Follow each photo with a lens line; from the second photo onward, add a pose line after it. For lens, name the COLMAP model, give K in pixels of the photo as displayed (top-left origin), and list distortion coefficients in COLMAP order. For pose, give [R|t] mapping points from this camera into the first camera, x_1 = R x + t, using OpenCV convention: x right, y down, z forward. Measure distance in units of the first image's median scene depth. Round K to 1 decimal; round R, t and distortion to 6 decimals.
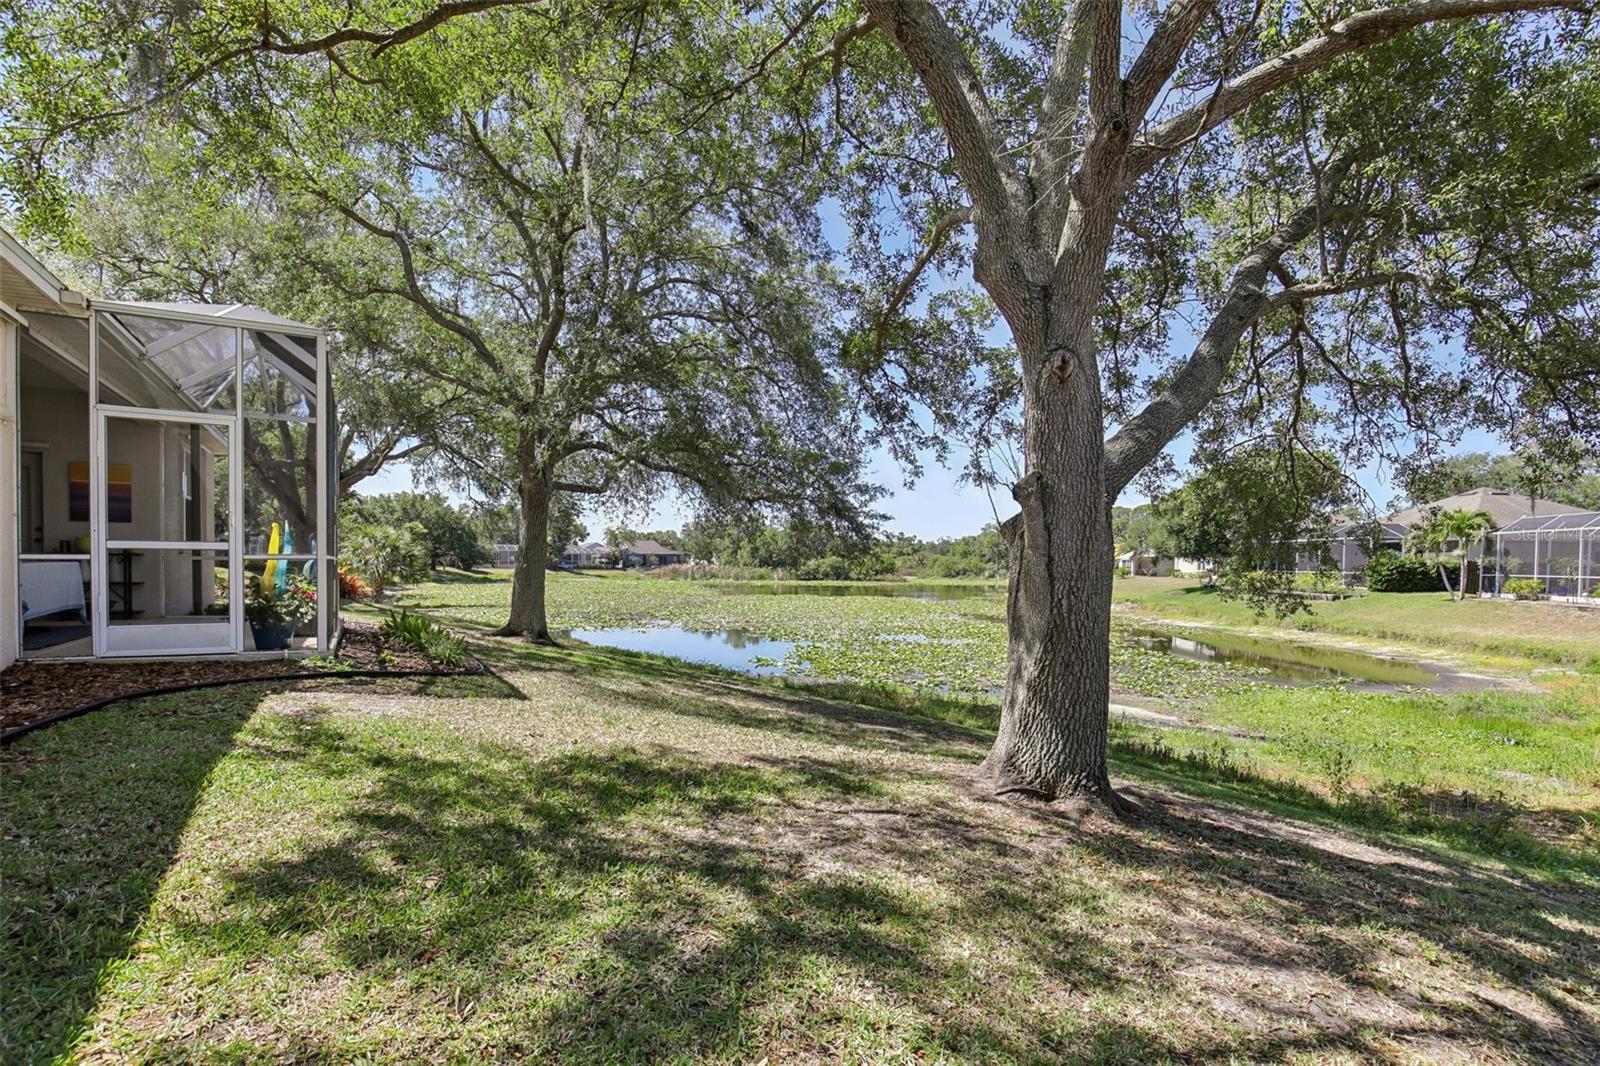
lens RADIAL K [[739.8, 0, 808.4], [0, 739.8, 568.0], [0, 0, 1]] dist [-0.002594, -0.000497]
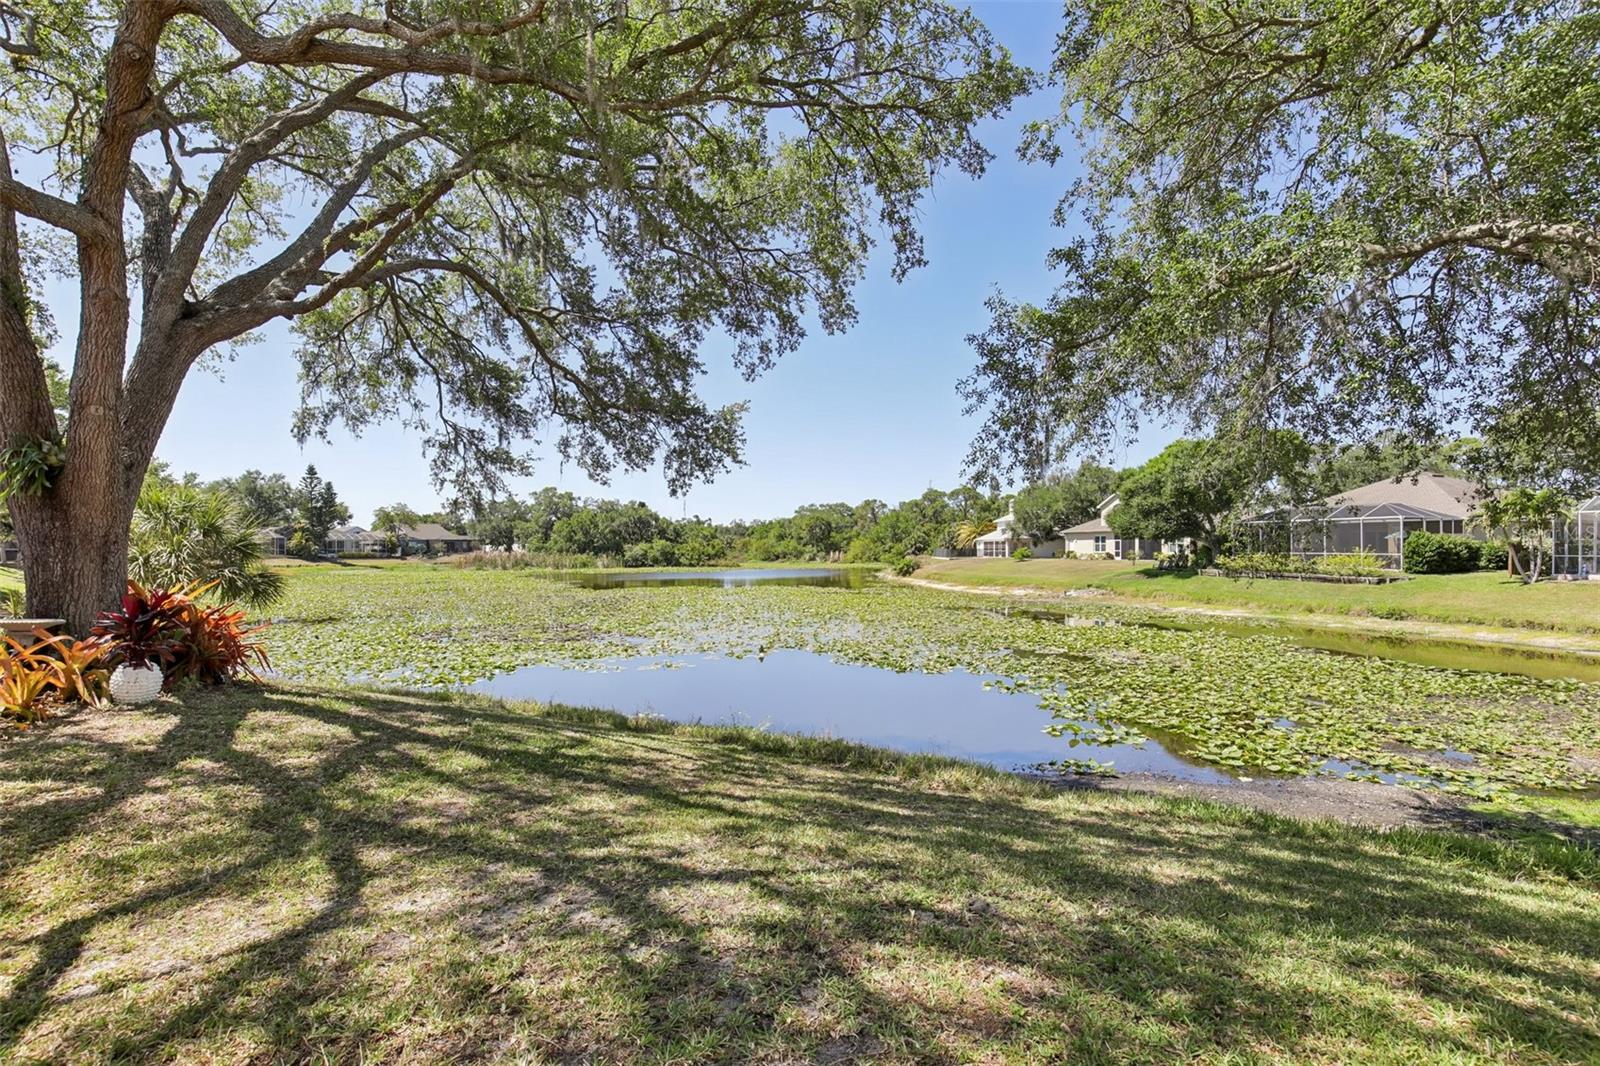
lens RADIAL K [[729.2, 0, 802.3], [0, 729.2, 546.9], [0, 0, 1]] dist [-0.003886, 0.000242]
pose [[0.956073, -0.010424, 0.292944, -0.071713], [0.012146, 0.999918, -0.004057, -0.002250], [-0.292878, 0.007437, 0.956121, 0.093782]]
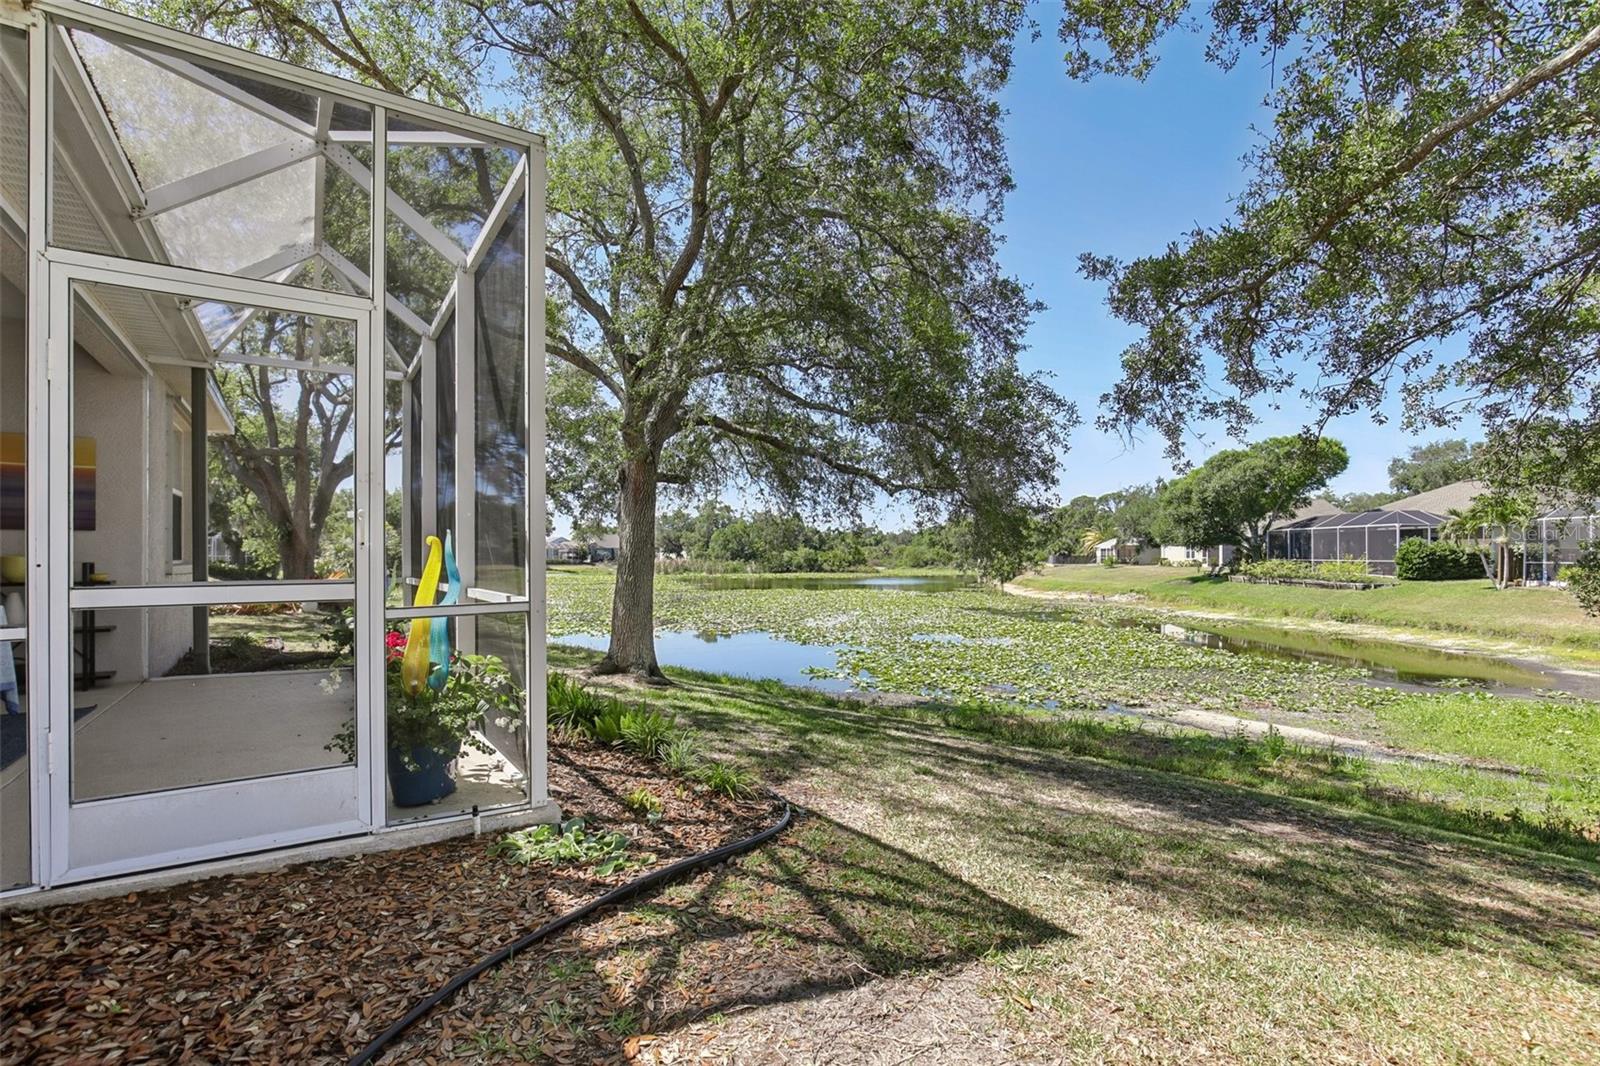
lens RADIAL K [[729.2, 0, 802.3], [0, 729.2, 546.9], [0, 0, 1]] dist [-0.003886, 0.000242]
pose [[0.998745, -0.012354, 0.048530, -0.021024], [0.013150, 0.999783, -0.016130, -0.001911], [-0.048320, 0.016748, 0.998691, 0.021474]]
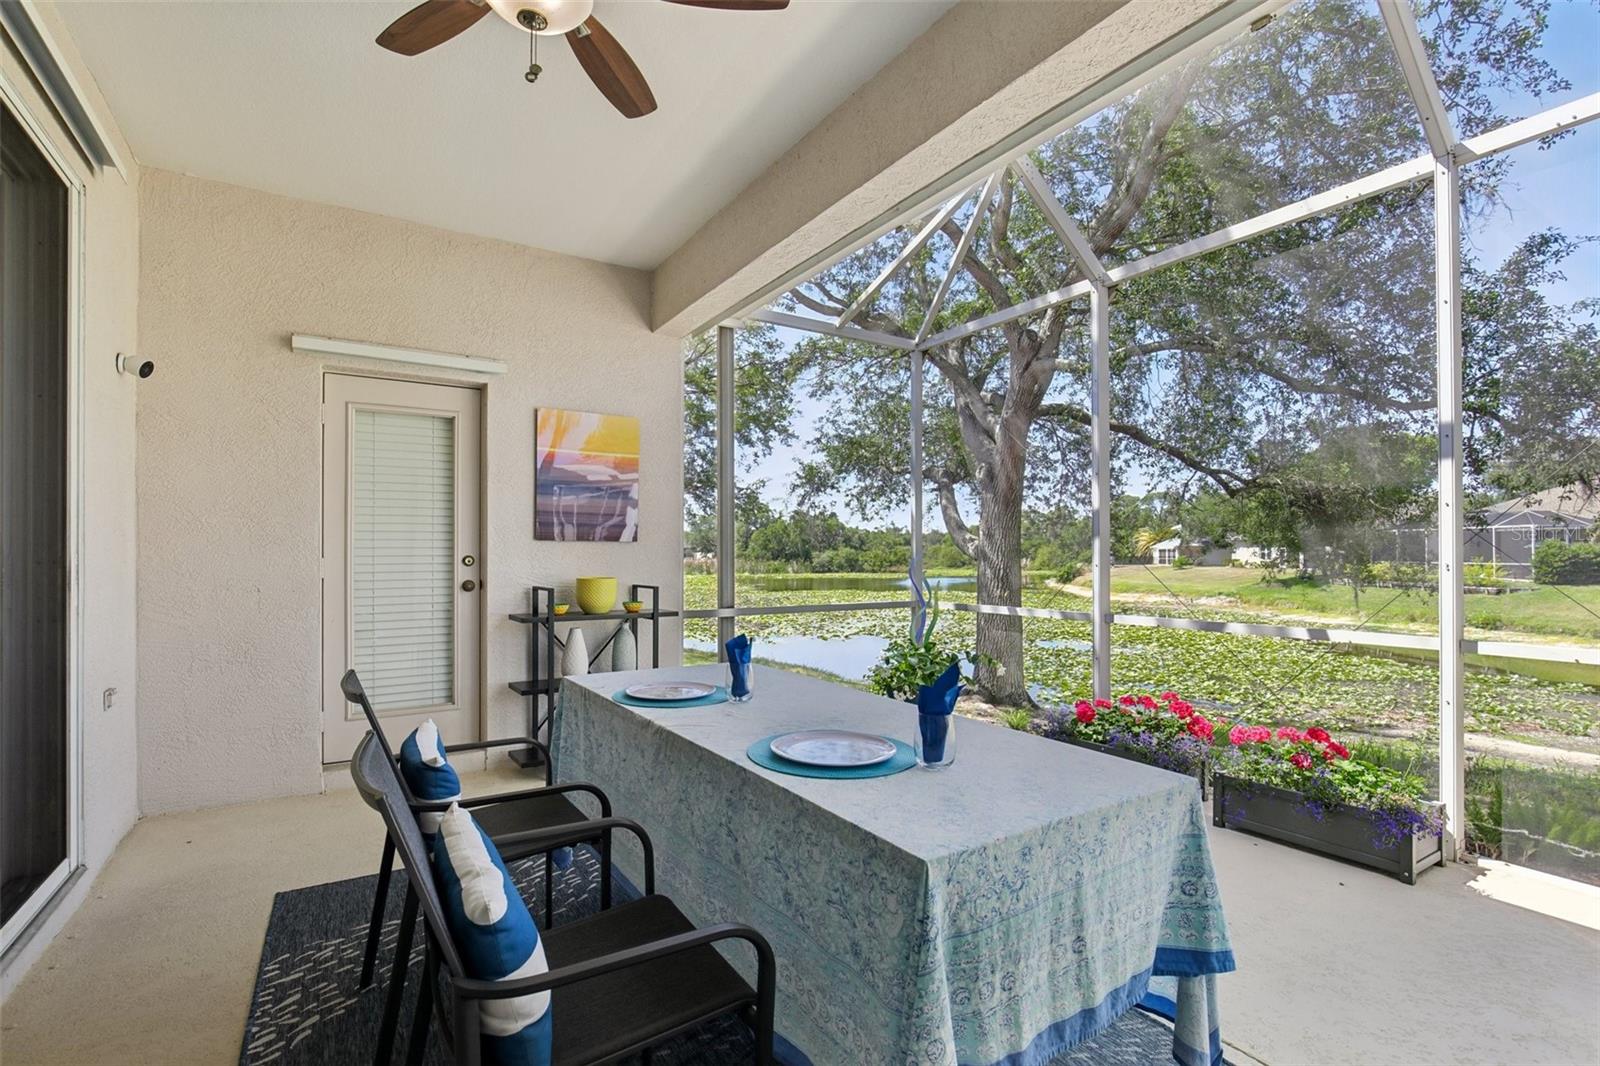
lens RADIAL K [[728.2, 0, 805.6], [0, 728.2, 538.8], [0, 0, 1]] dist [-0.001489, 0.000534]
pose [[0.999667, -0.011209, 0.023255, -0.048556], [0.011829, 0.999573, -0.026703, -0.003130], [-0.022946, 0.026969, 0.999373, 0.031248]]
